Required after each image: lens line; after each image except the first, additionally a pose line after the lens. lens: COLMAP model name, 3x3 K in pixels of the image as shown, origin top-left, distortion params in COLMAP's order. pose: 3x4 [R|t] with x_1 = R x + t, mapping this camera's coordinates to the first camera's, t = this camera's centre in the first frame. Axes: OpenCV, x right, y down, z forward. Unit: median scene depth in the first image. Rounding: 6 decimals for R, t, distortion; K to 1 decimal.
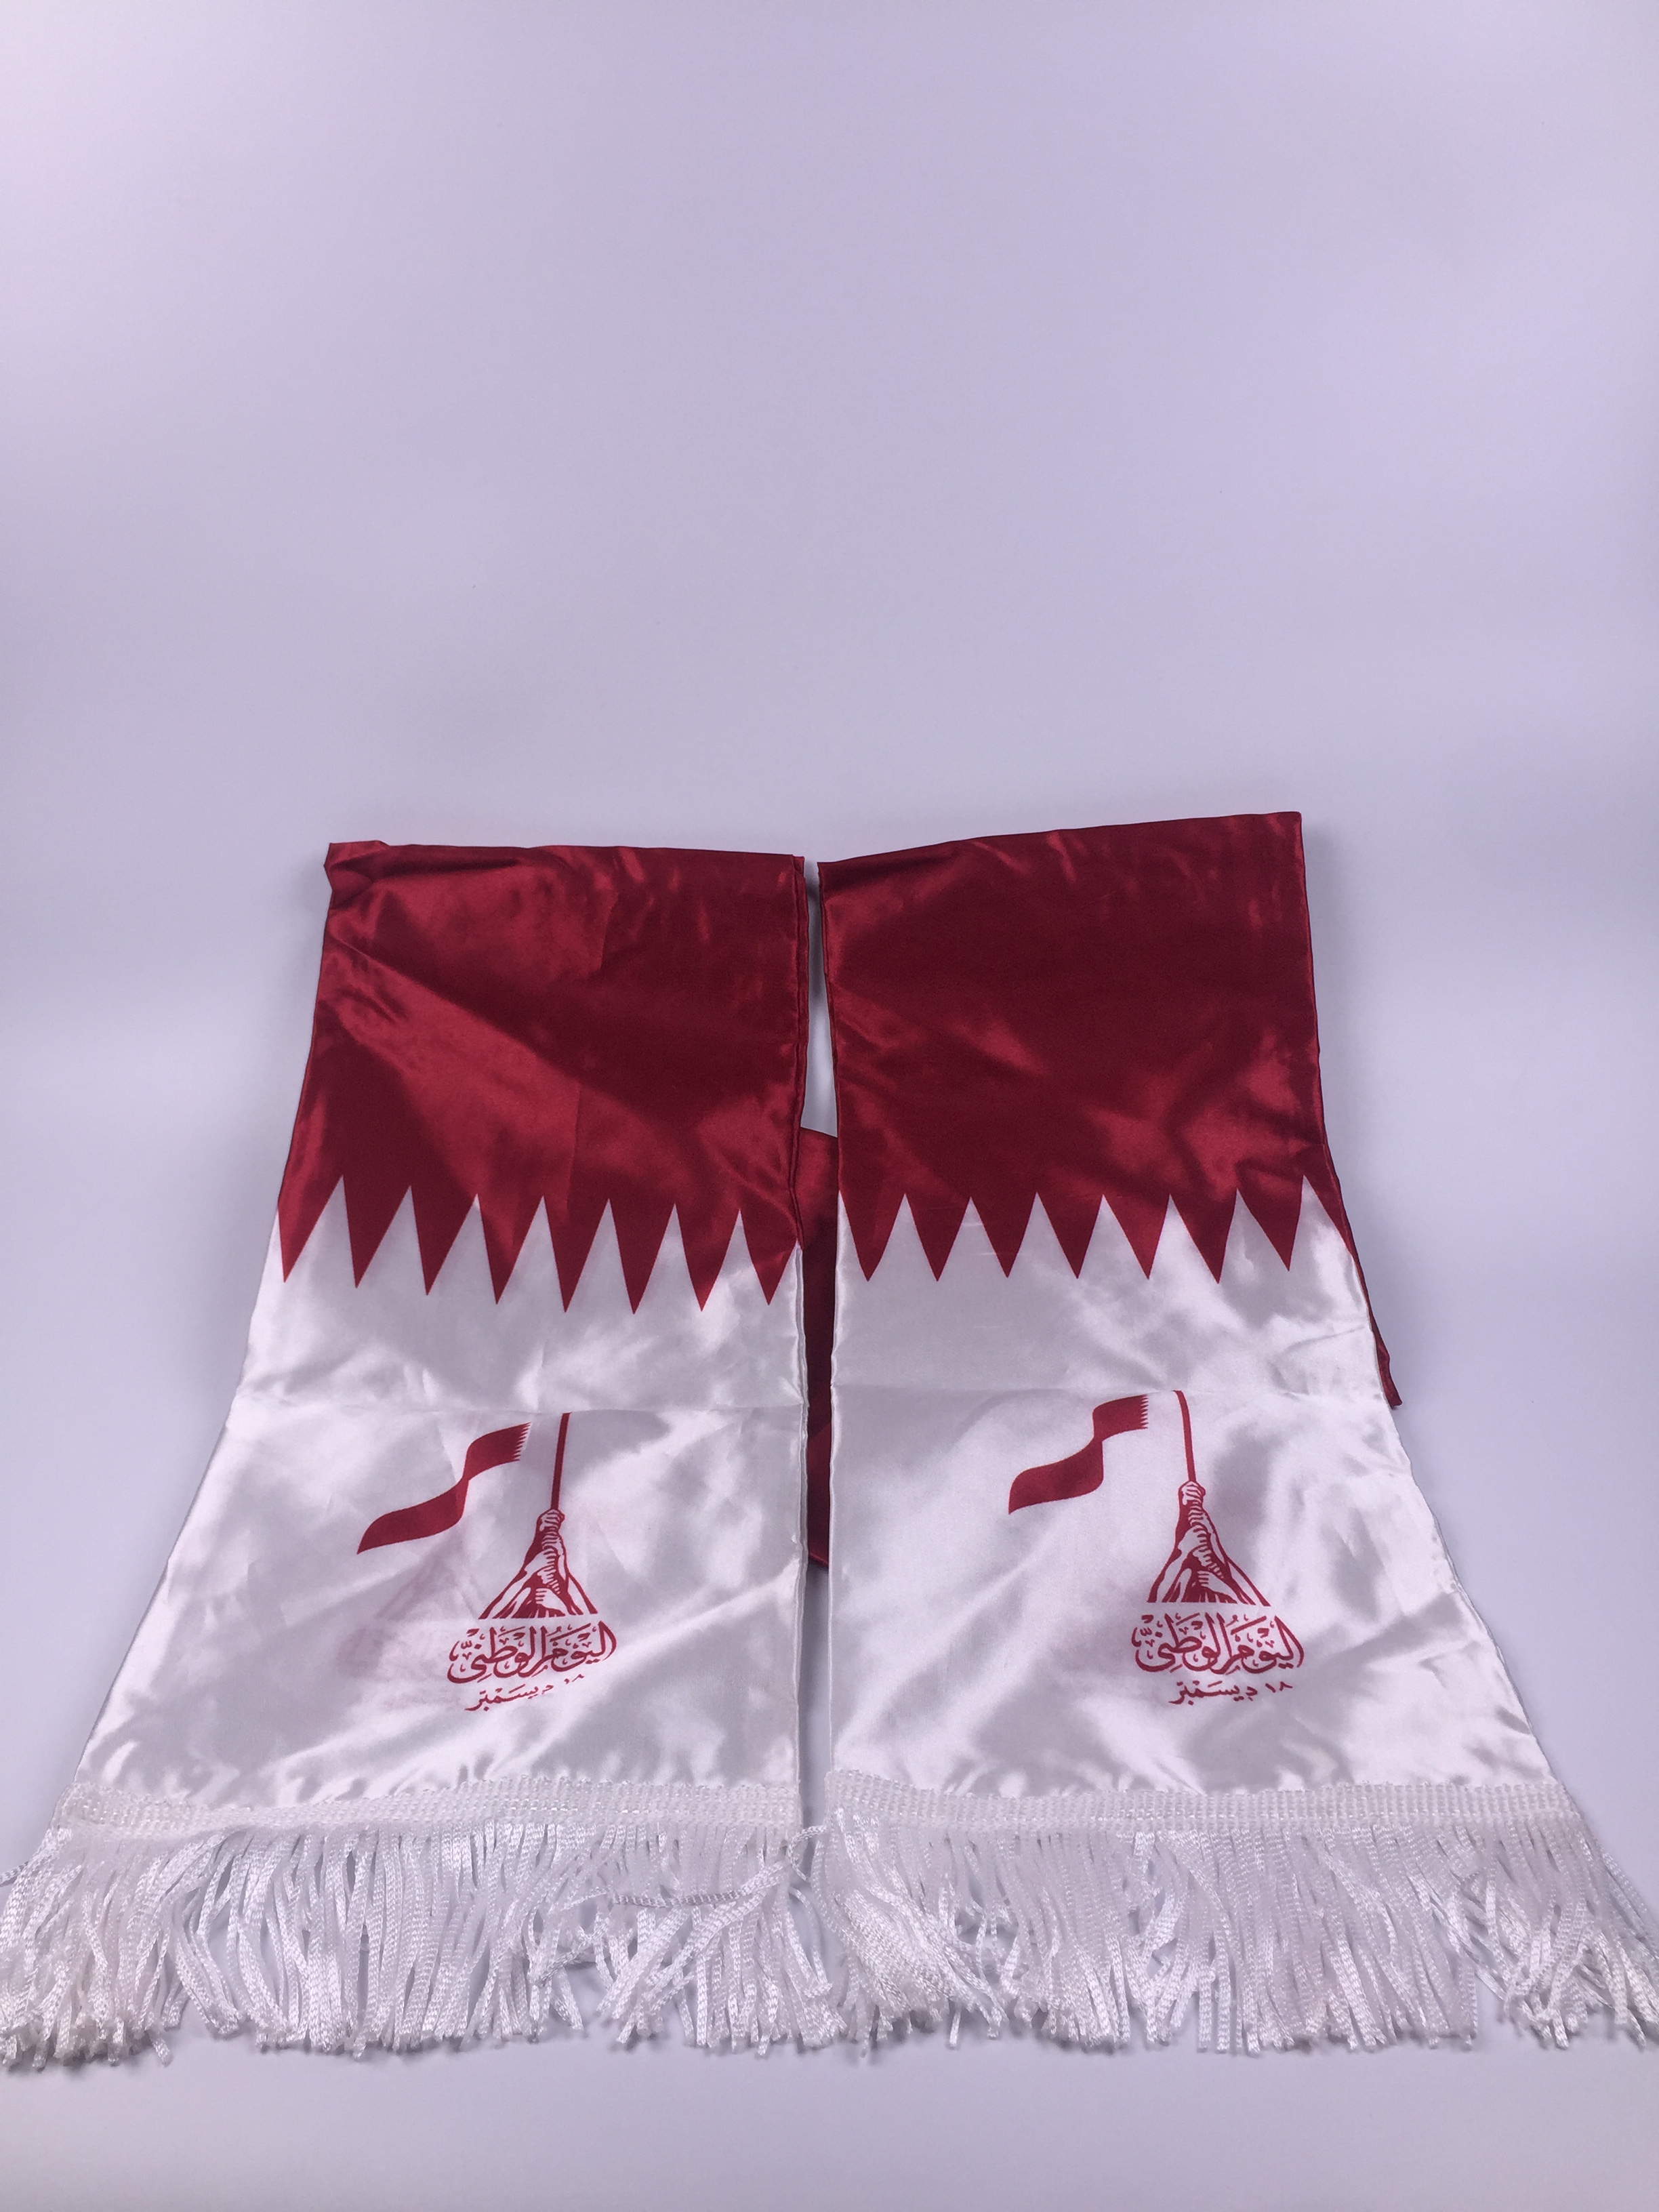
lens RADIAL K [[1813.2, 0, 818.7], [0, 1813.2, 1095.5], [0, 0, 1]] dist [0.070536, -0.114264]
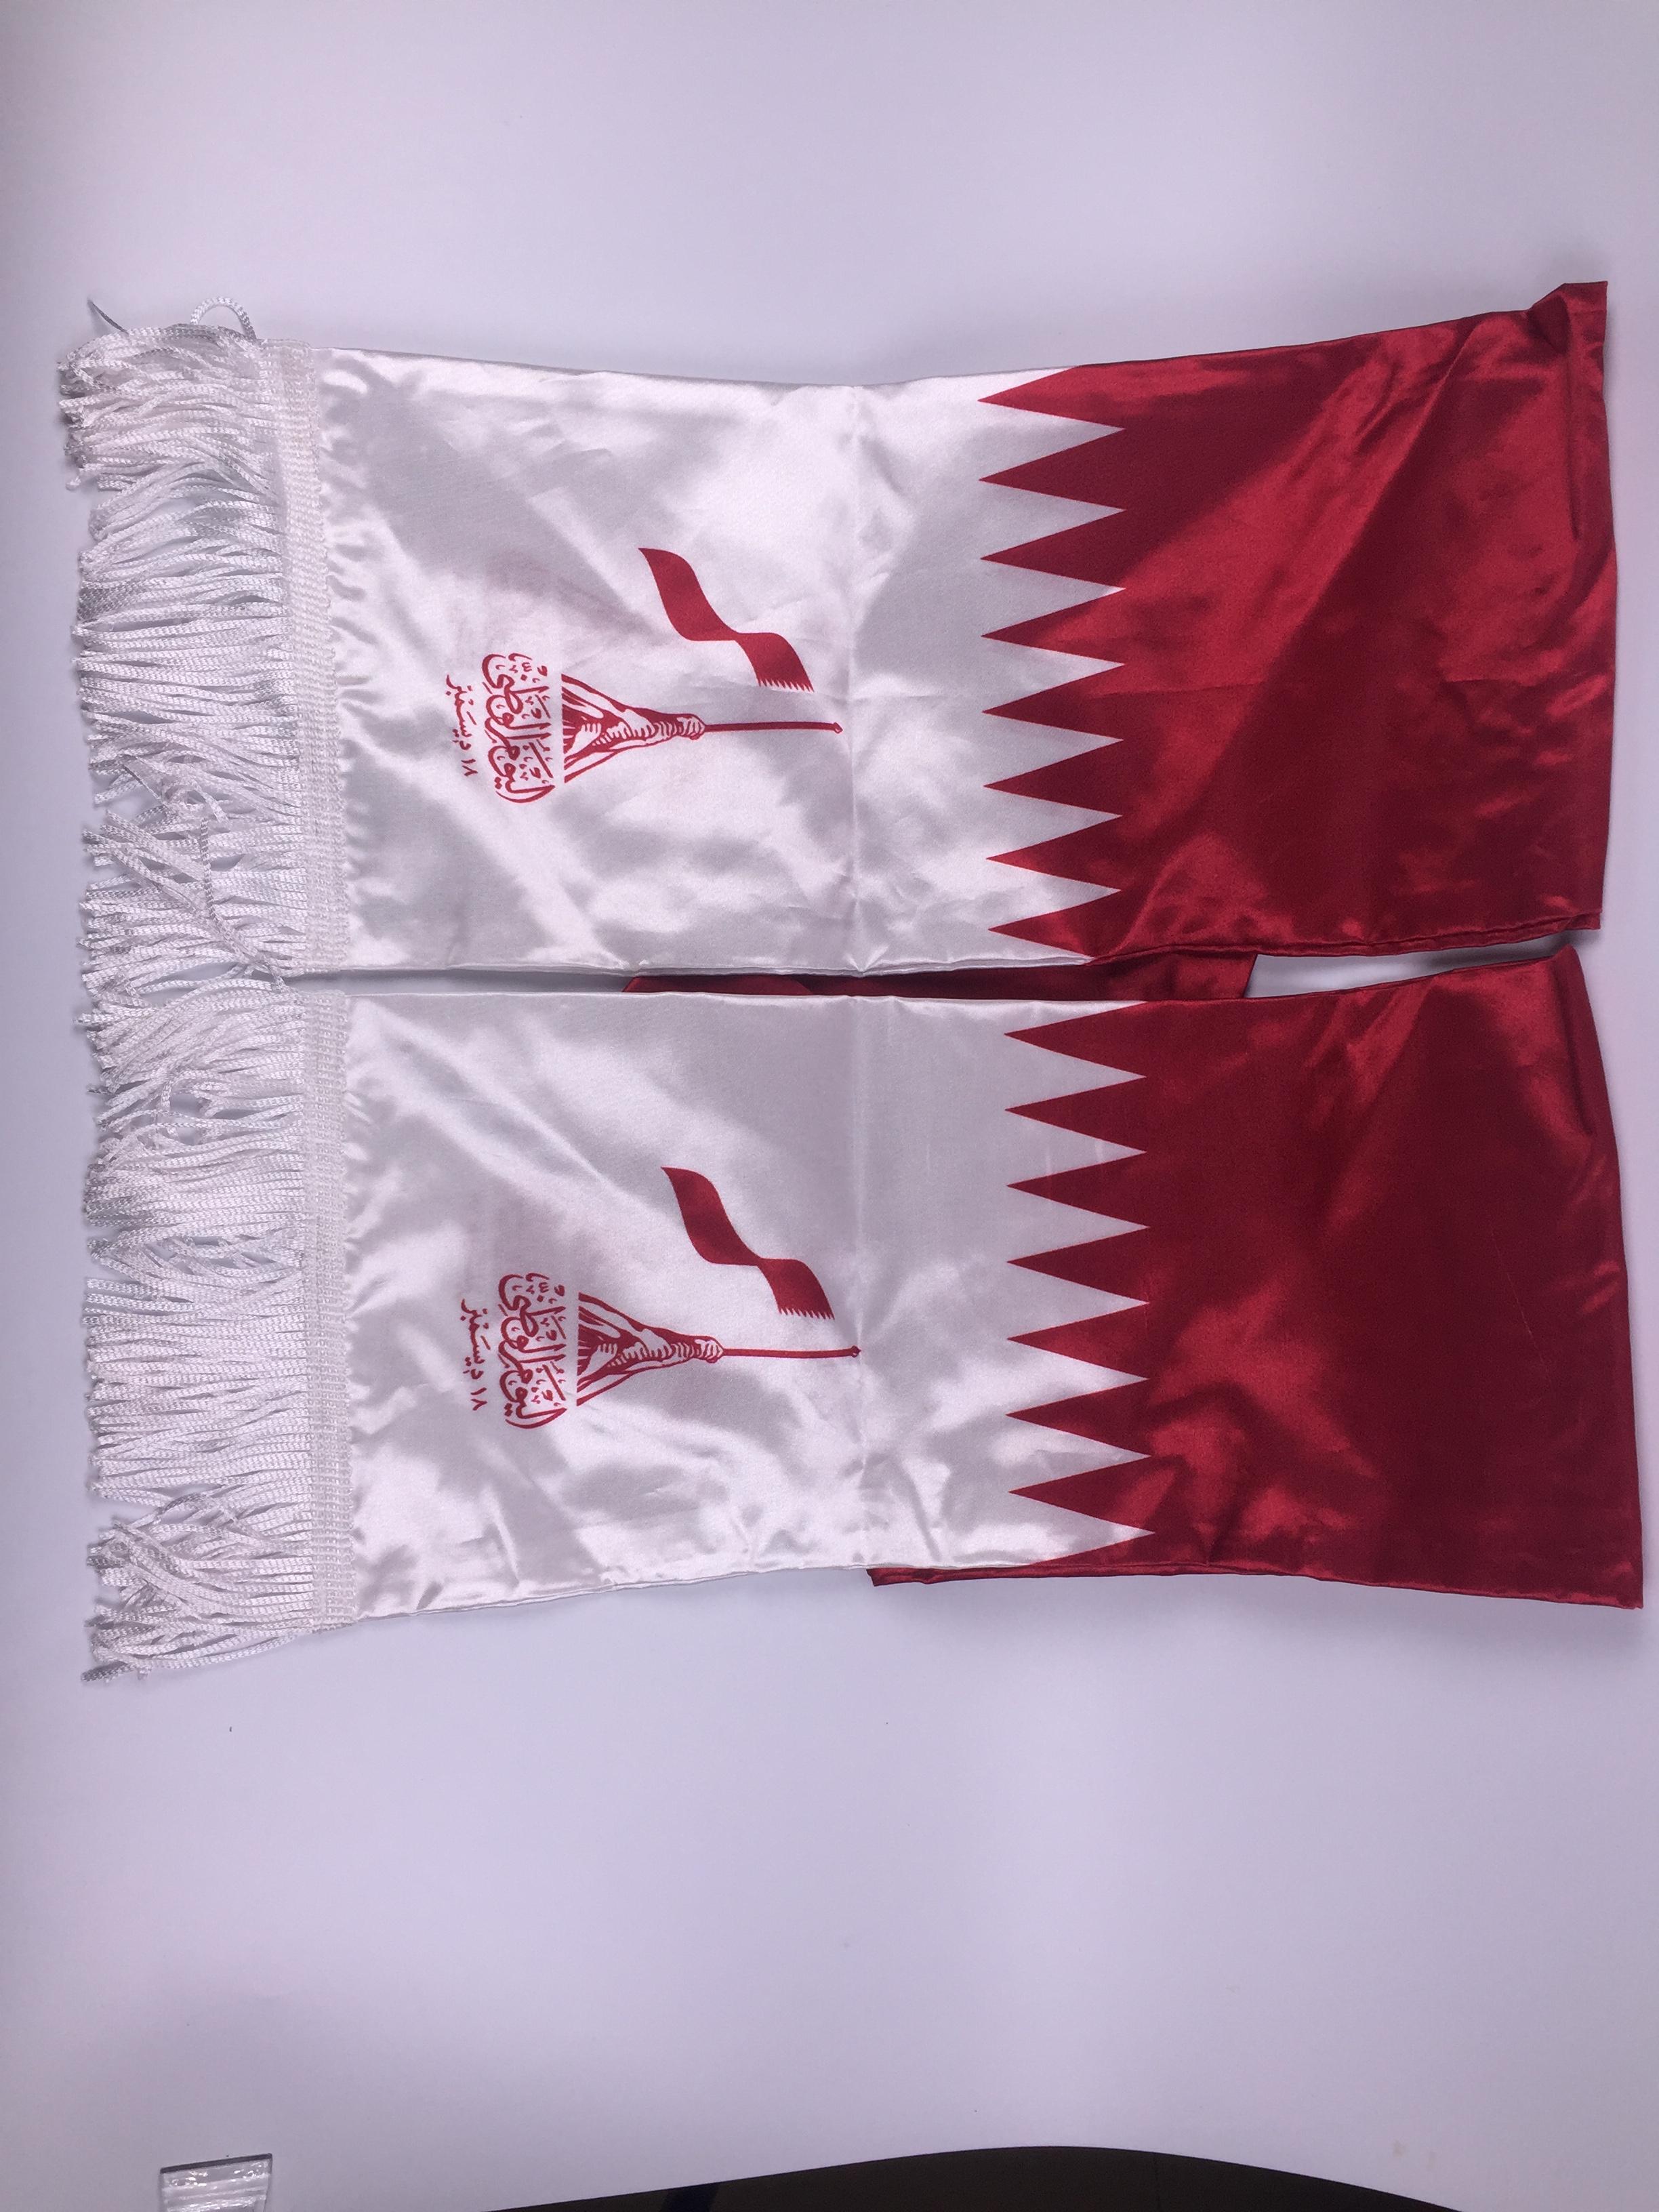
lens RADIAL K [[1813.2, 0, 818.7], [0, 1813.2, 1095.5], [0, 0, 1]] dist [0.070536, -0.114264]
pose [[0.025907, 0.999564, -0.014188, 0.083045], [-0.707864, 0.028364, 0.705779, -0.579462], [0.705874, -0.008242, 0.708290, 0.342565]]
